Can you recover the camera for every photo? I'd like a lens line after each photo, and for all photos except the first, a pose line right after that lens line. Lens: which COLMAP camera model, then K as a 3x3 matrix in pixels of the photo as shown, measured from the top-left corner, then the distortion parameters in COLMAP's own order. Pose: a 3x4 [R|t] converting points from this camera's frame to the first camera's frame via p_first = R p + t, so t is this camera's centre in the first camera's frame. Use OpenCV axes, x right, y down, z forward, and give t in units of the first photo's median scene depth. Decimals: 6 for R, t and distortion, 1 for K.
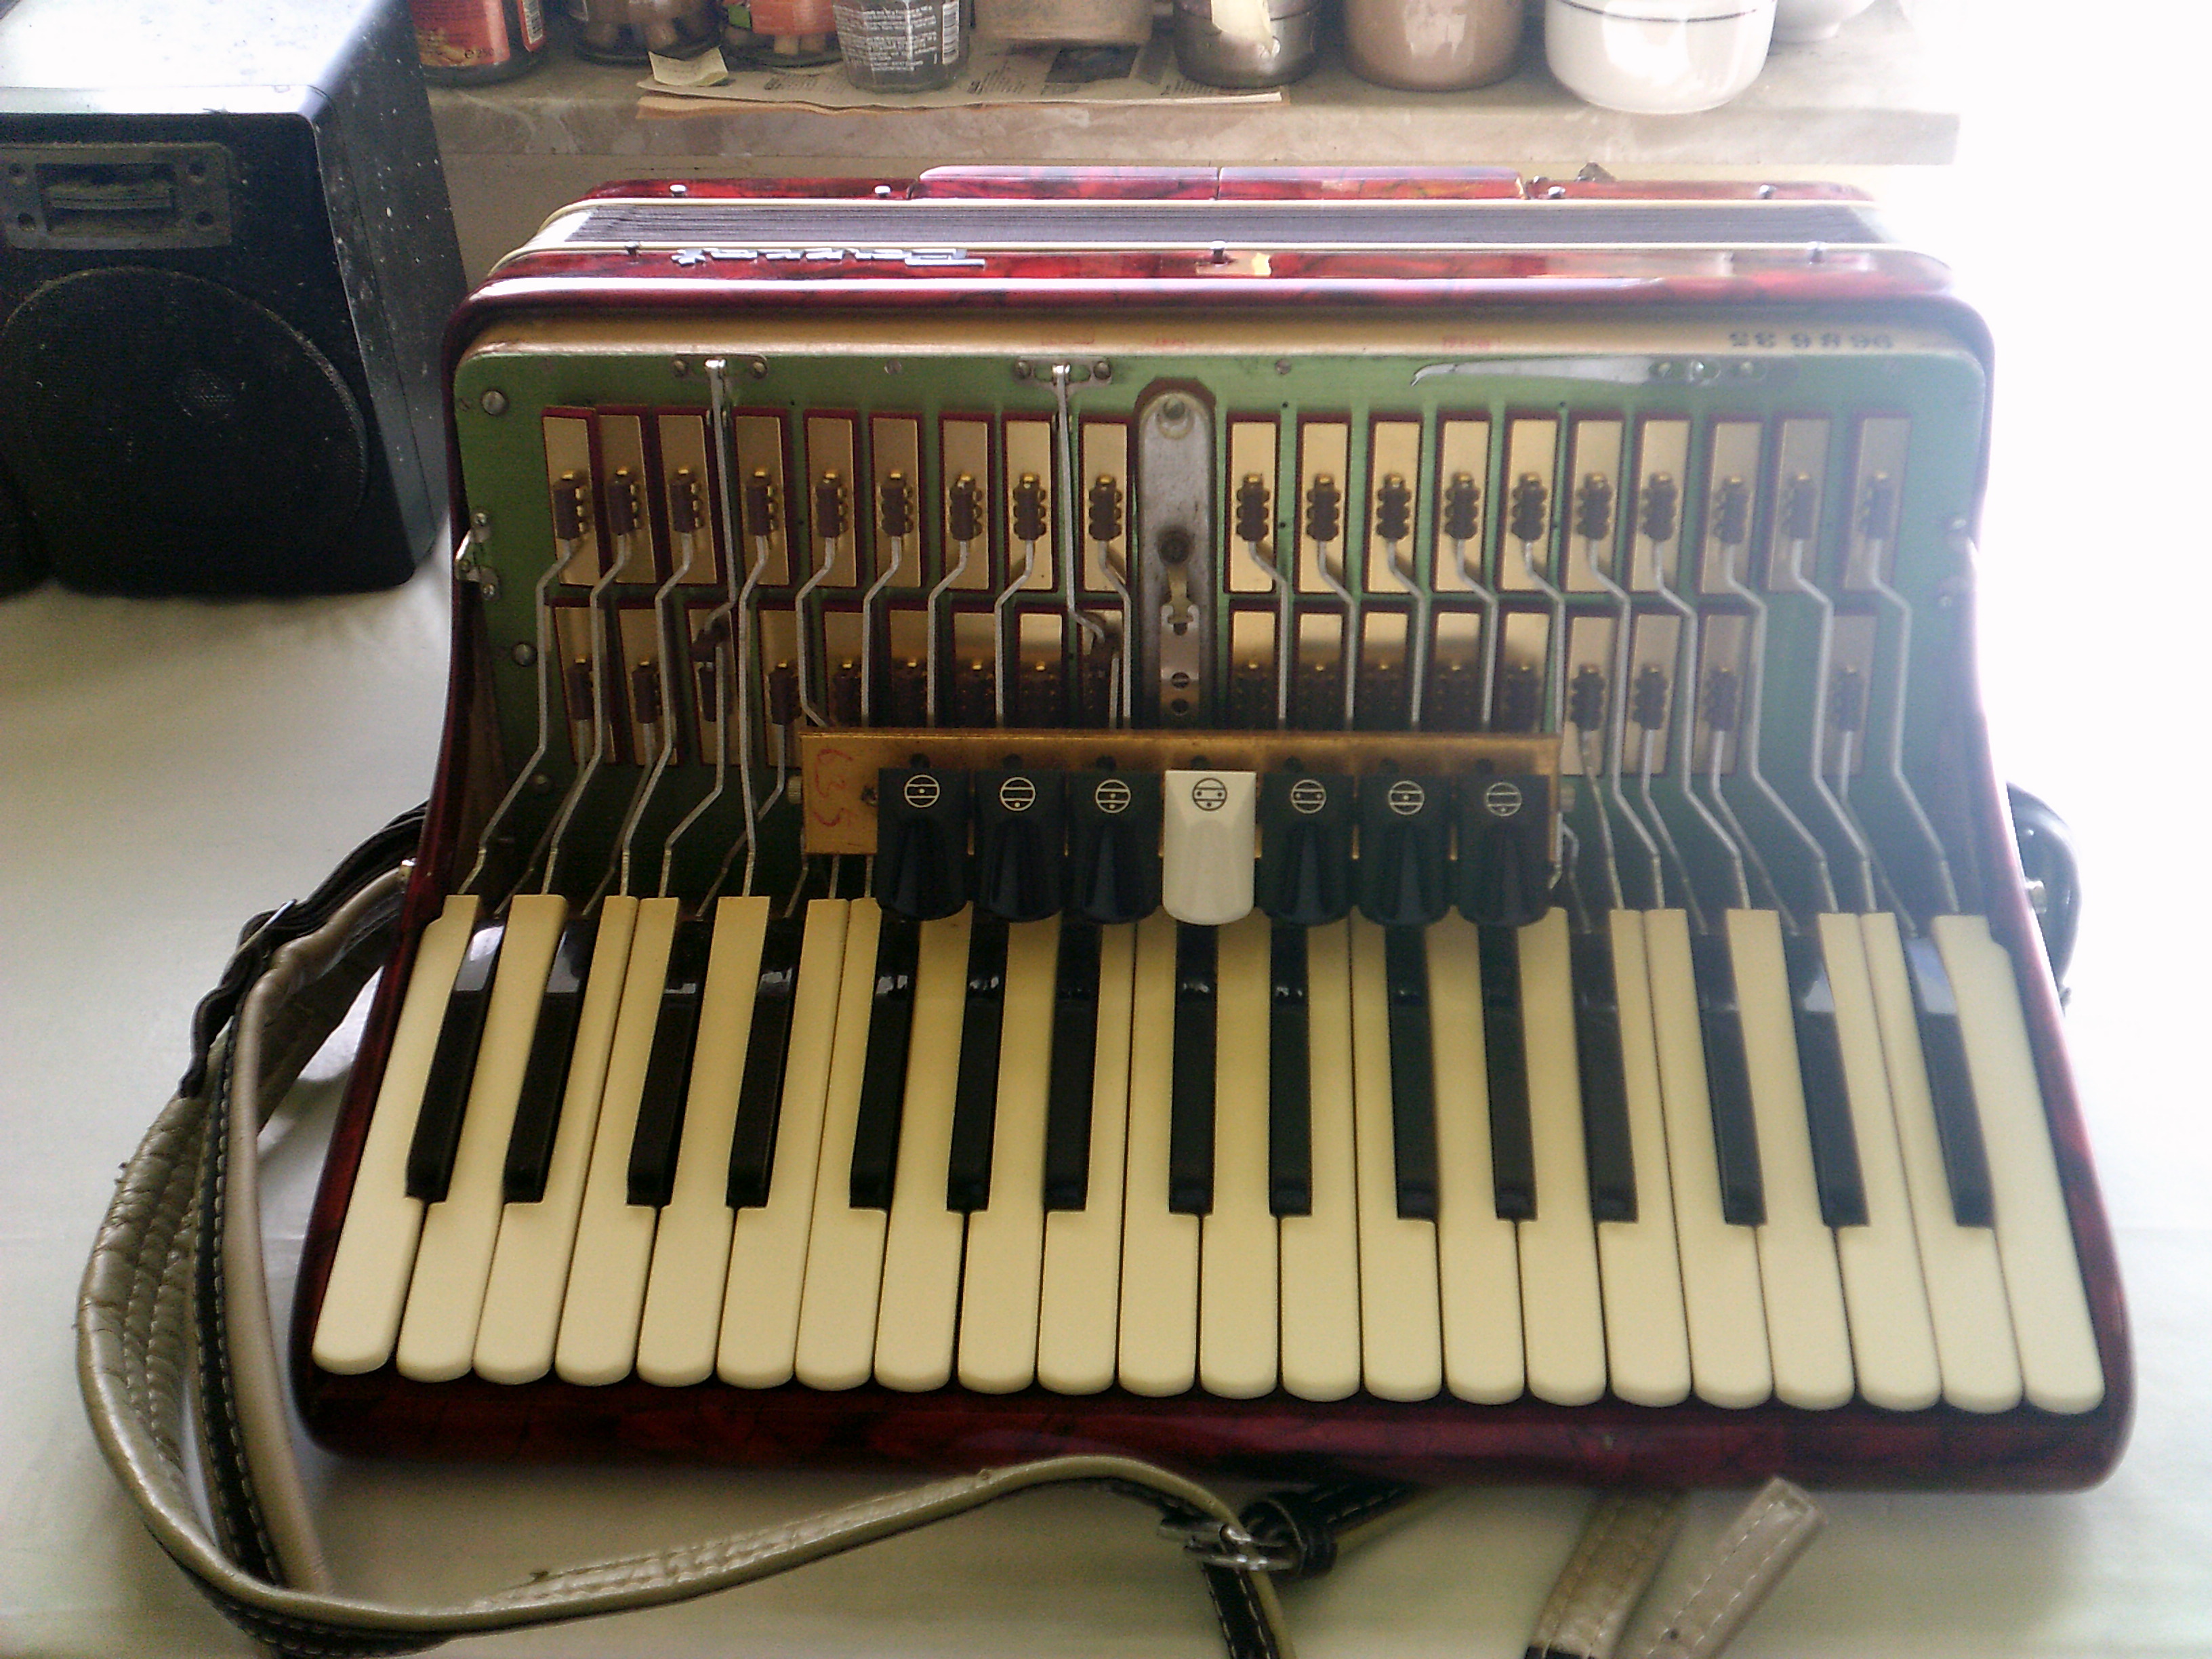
lens RADIAL K [[2508.7, 0, 1106.0], [0, 2508.7, 829.5], [0, 0, 1]] dist [0.046379, -0.355006]
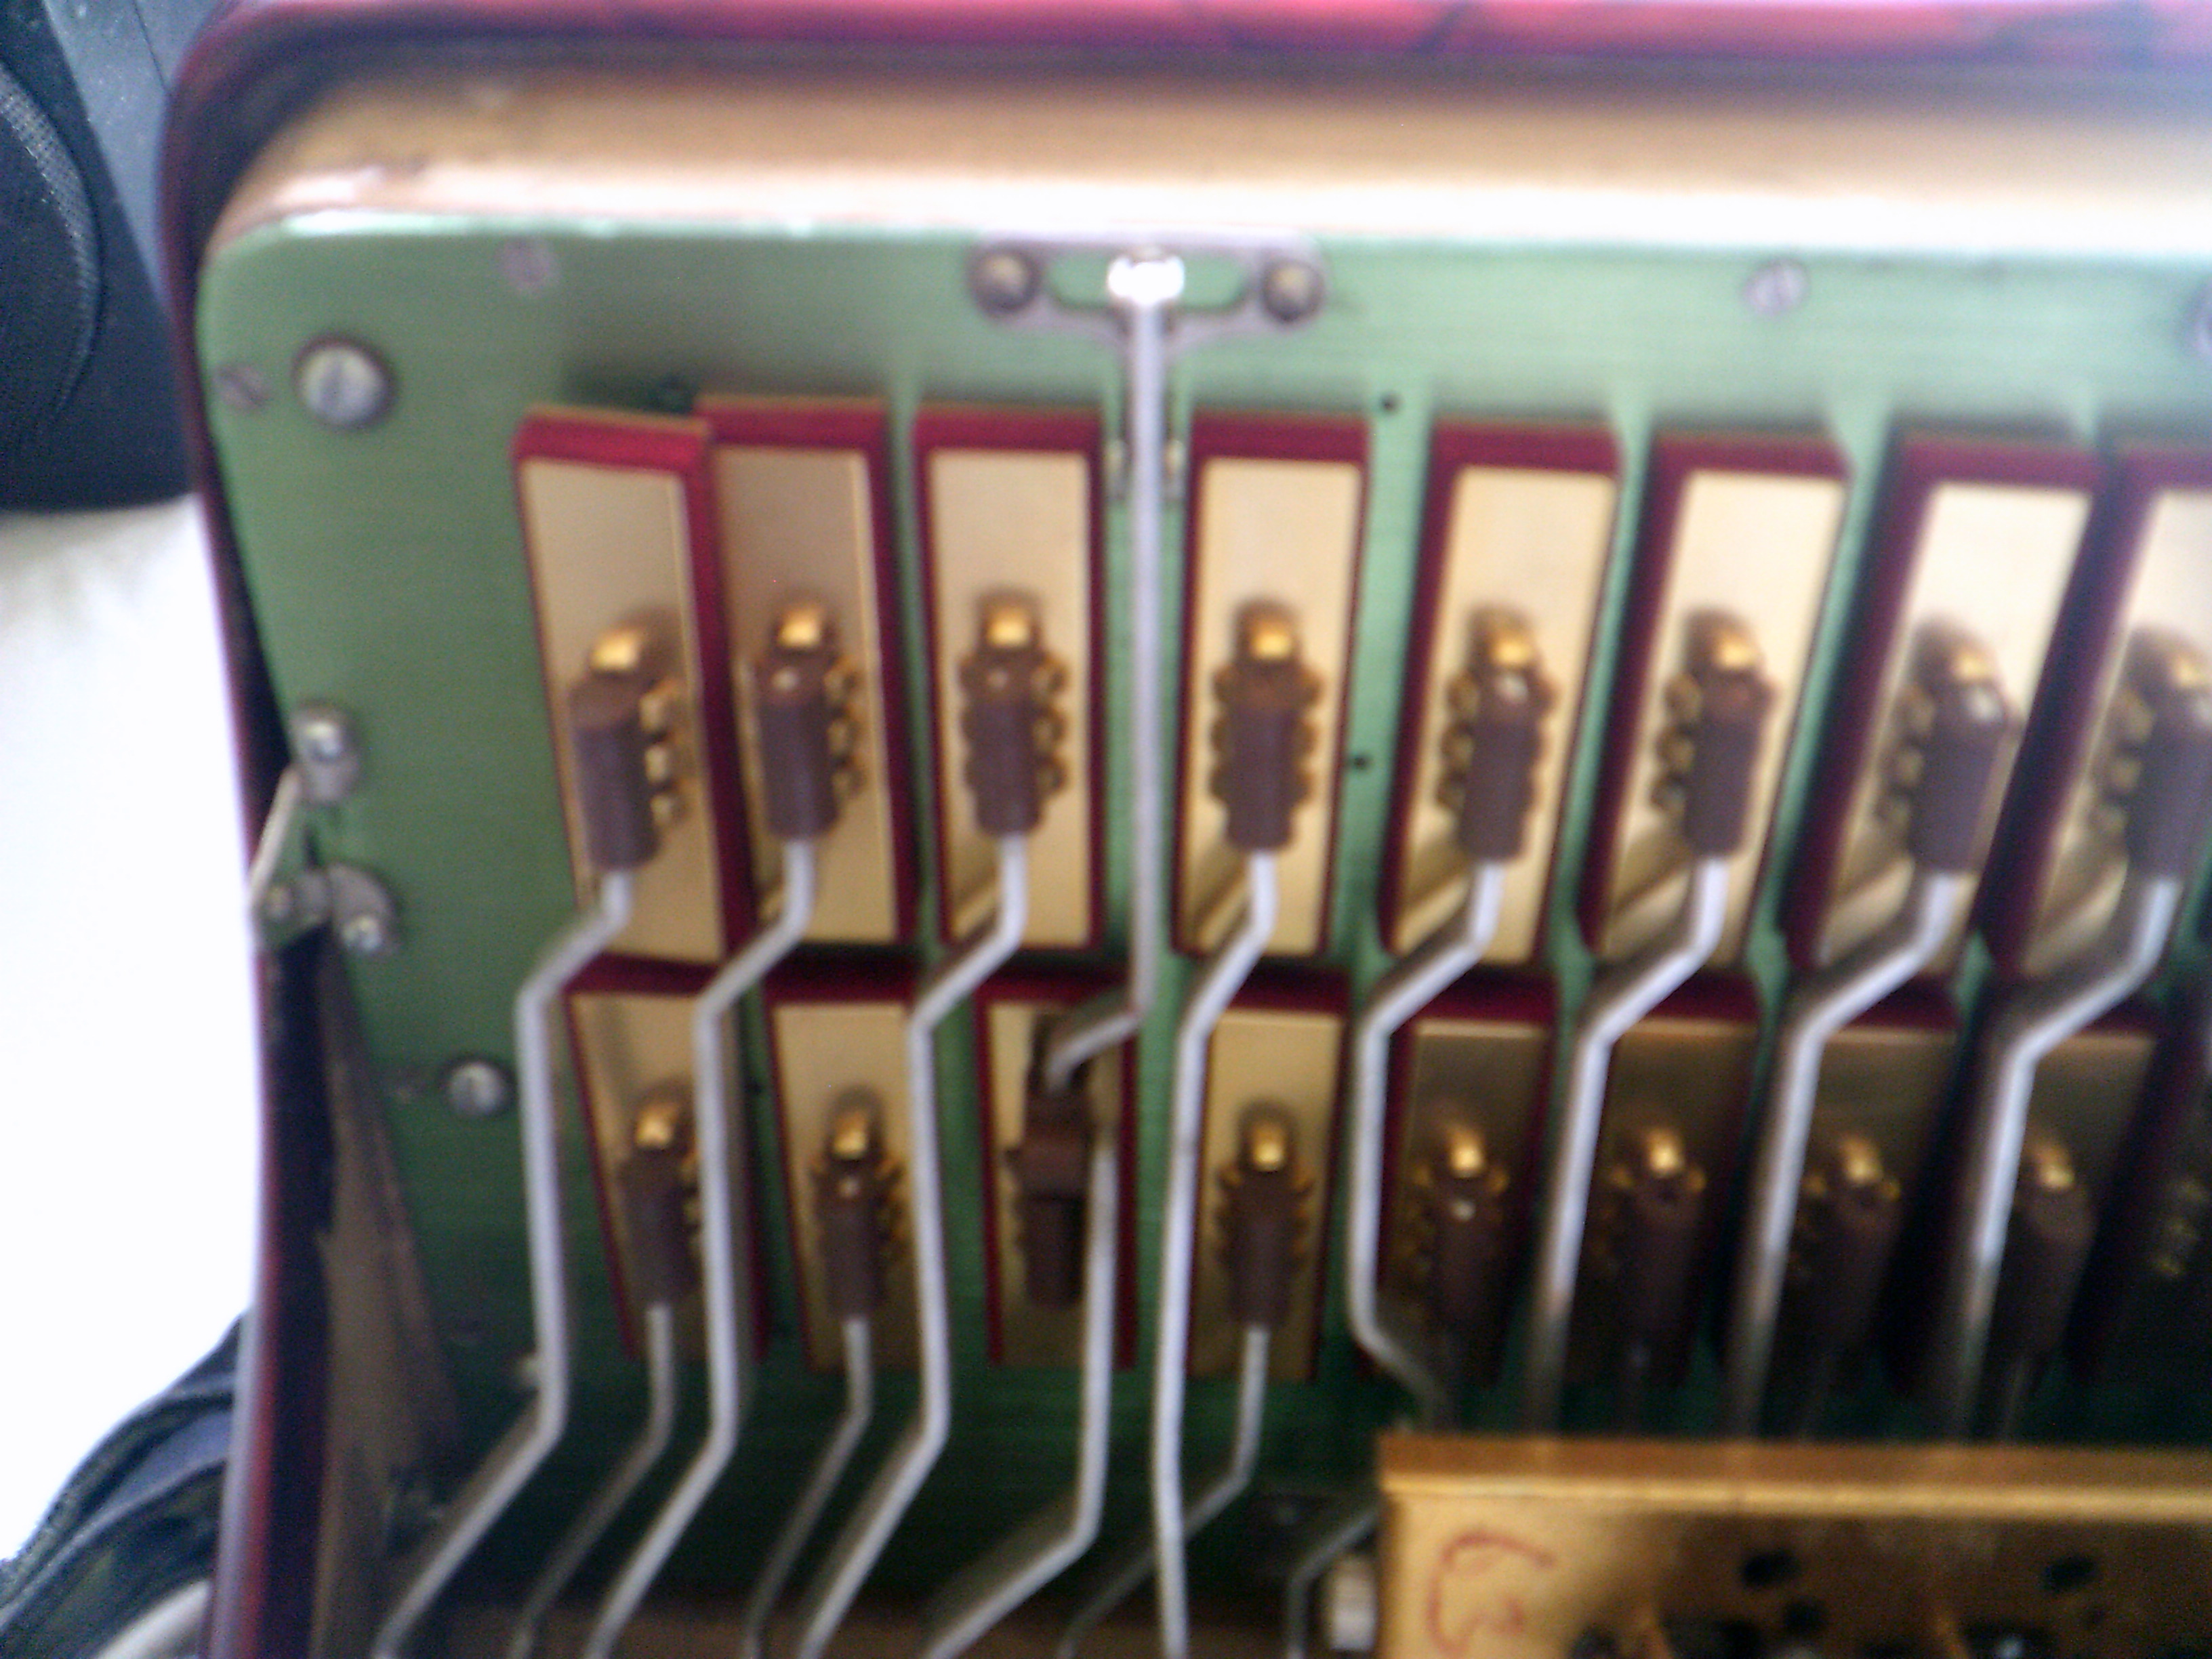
lens RADIAL K [[2508.7, 0, 1106.0], [0, 2508.7, 829.5], [0, 0, 1]] dist [0.046379, -0.355006]
pose [[0.999716, 0.005422, 0.023192, -0.164480], [-0.009746, 0.981621, 0.190593, -0.175817], [-0.021732, -0.190765, 0.981395, 0.712746]]
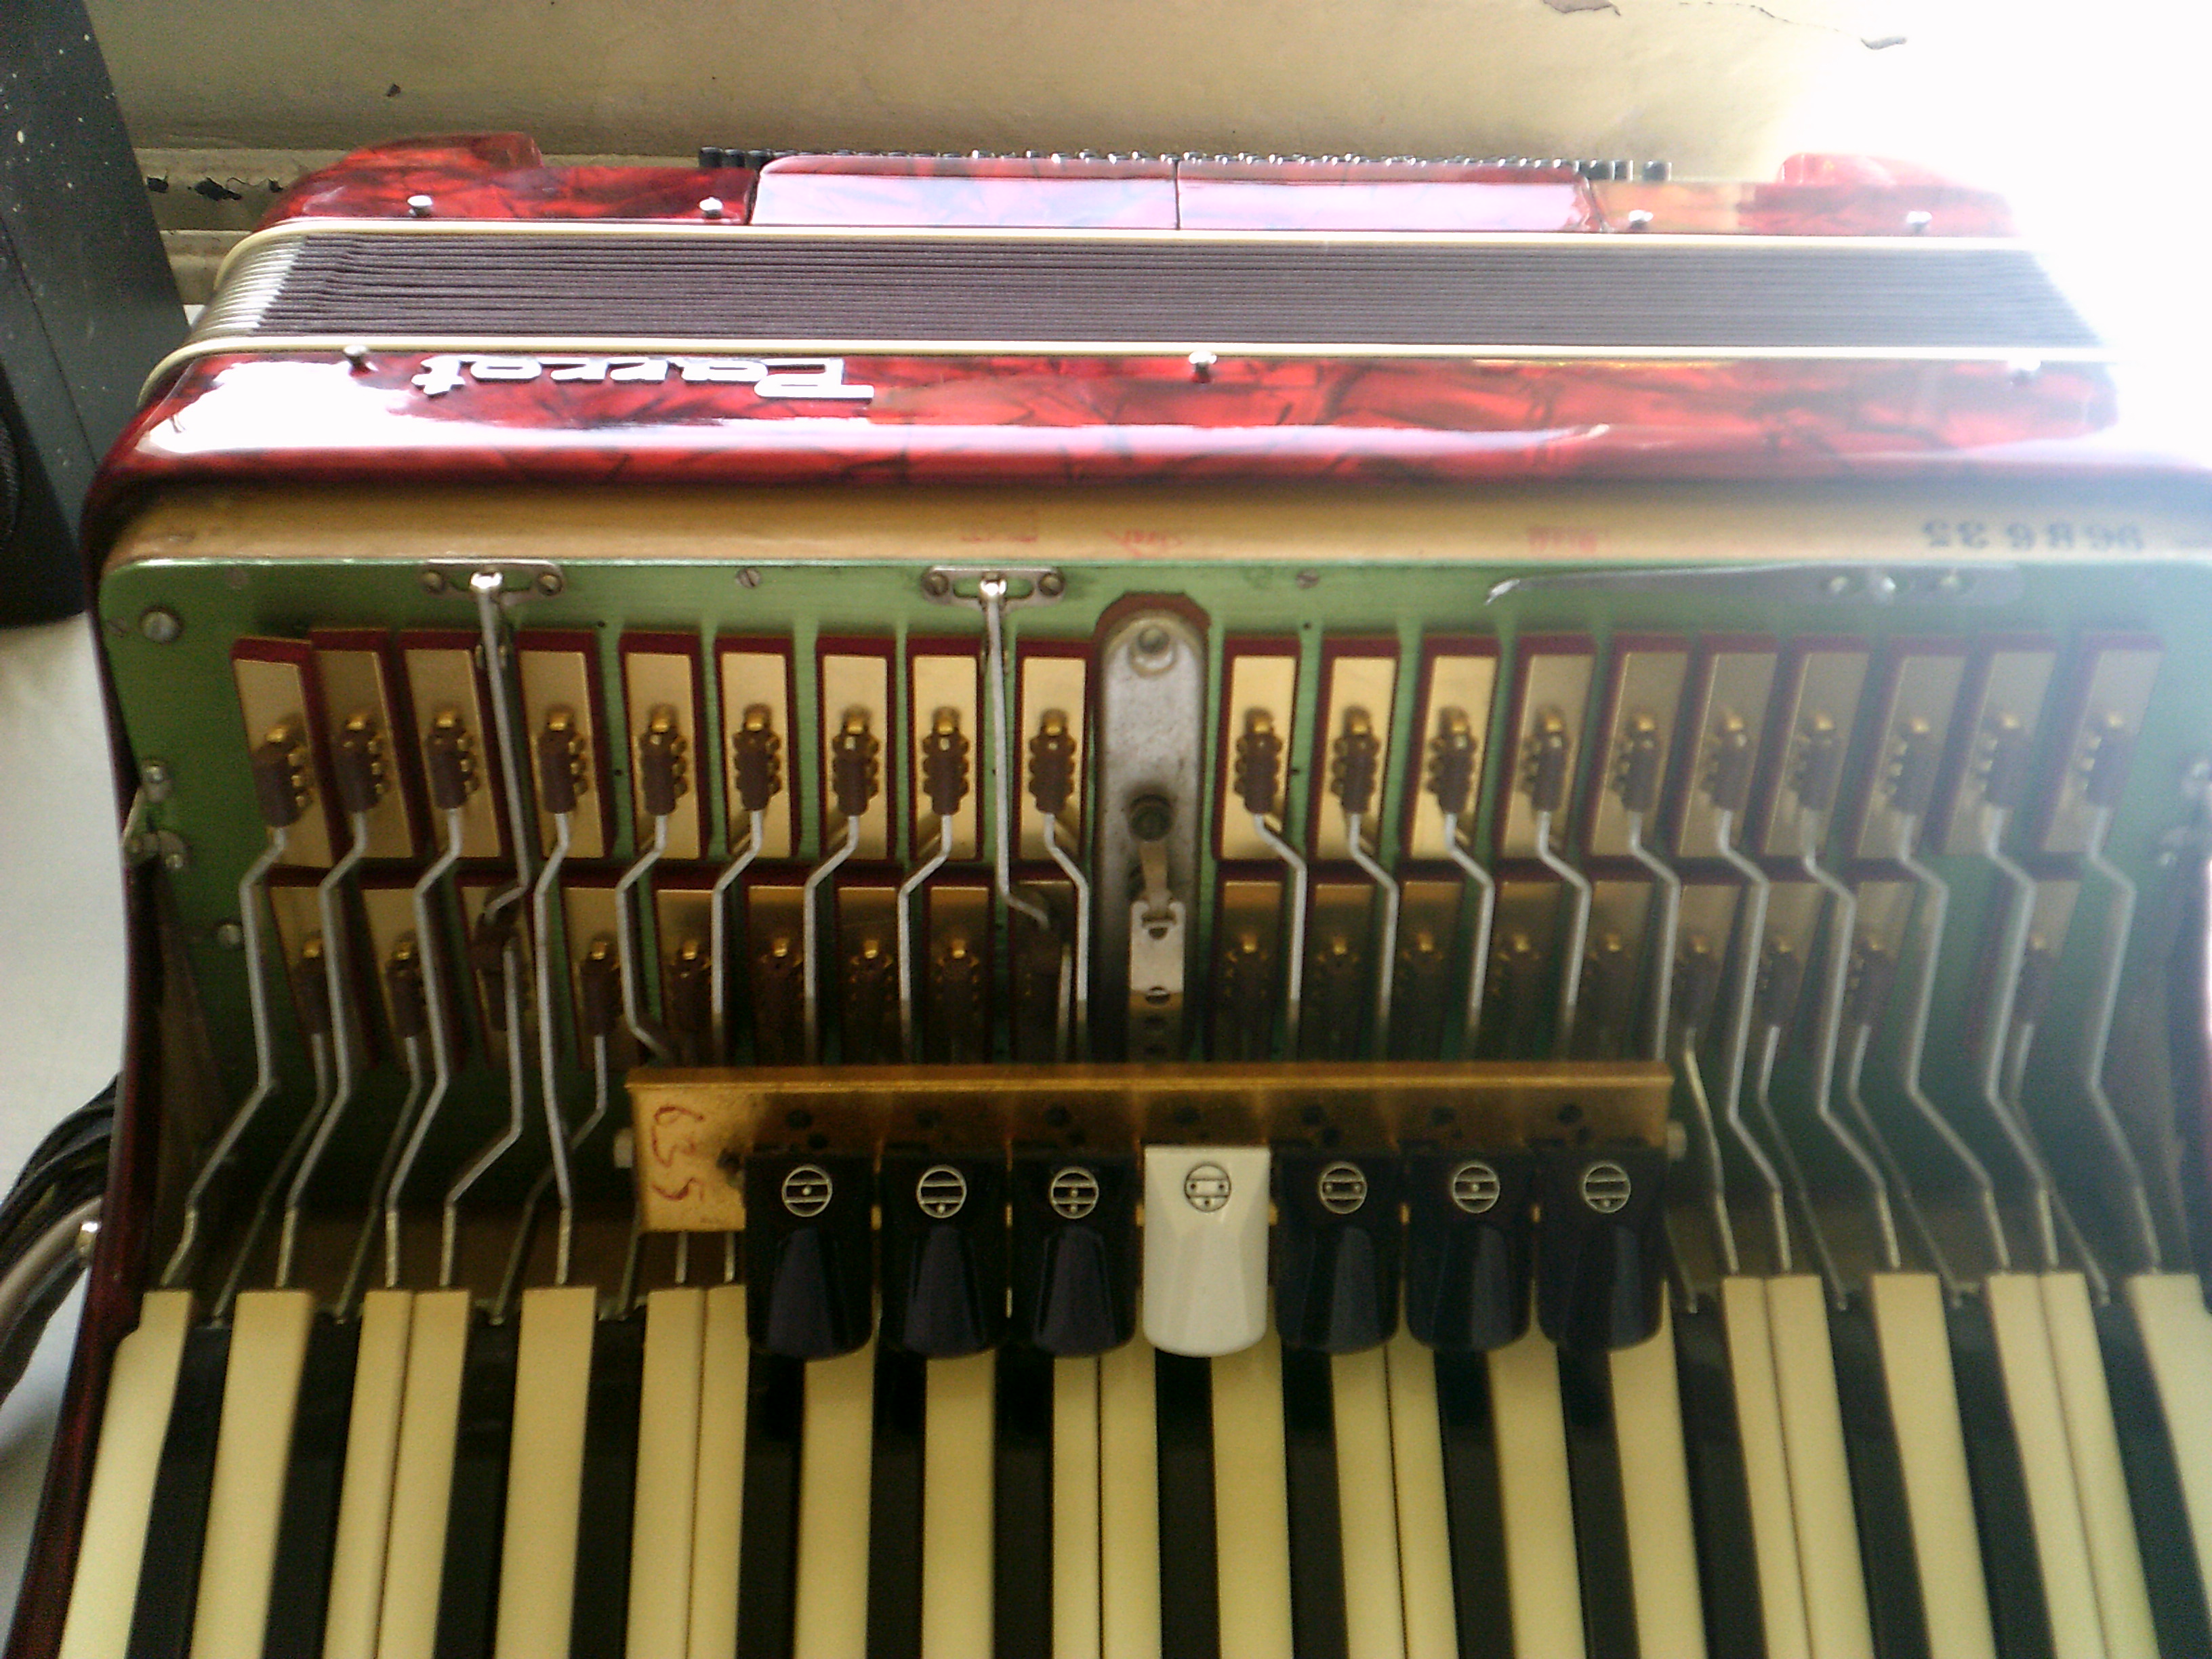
lens RADIAL K [[2508.7, 0, 1106.0], [0, 2508.7, 829.5], [0, 0, 1]] dist [0.046379, -0.355006]
pose [[0.996466, -0.017794, 0.082090, -0.044041], [0.003145, 0.984522, 0.175232, -0.234939], [-0.083938, -0.174355, 0.981099, 0.298850]]
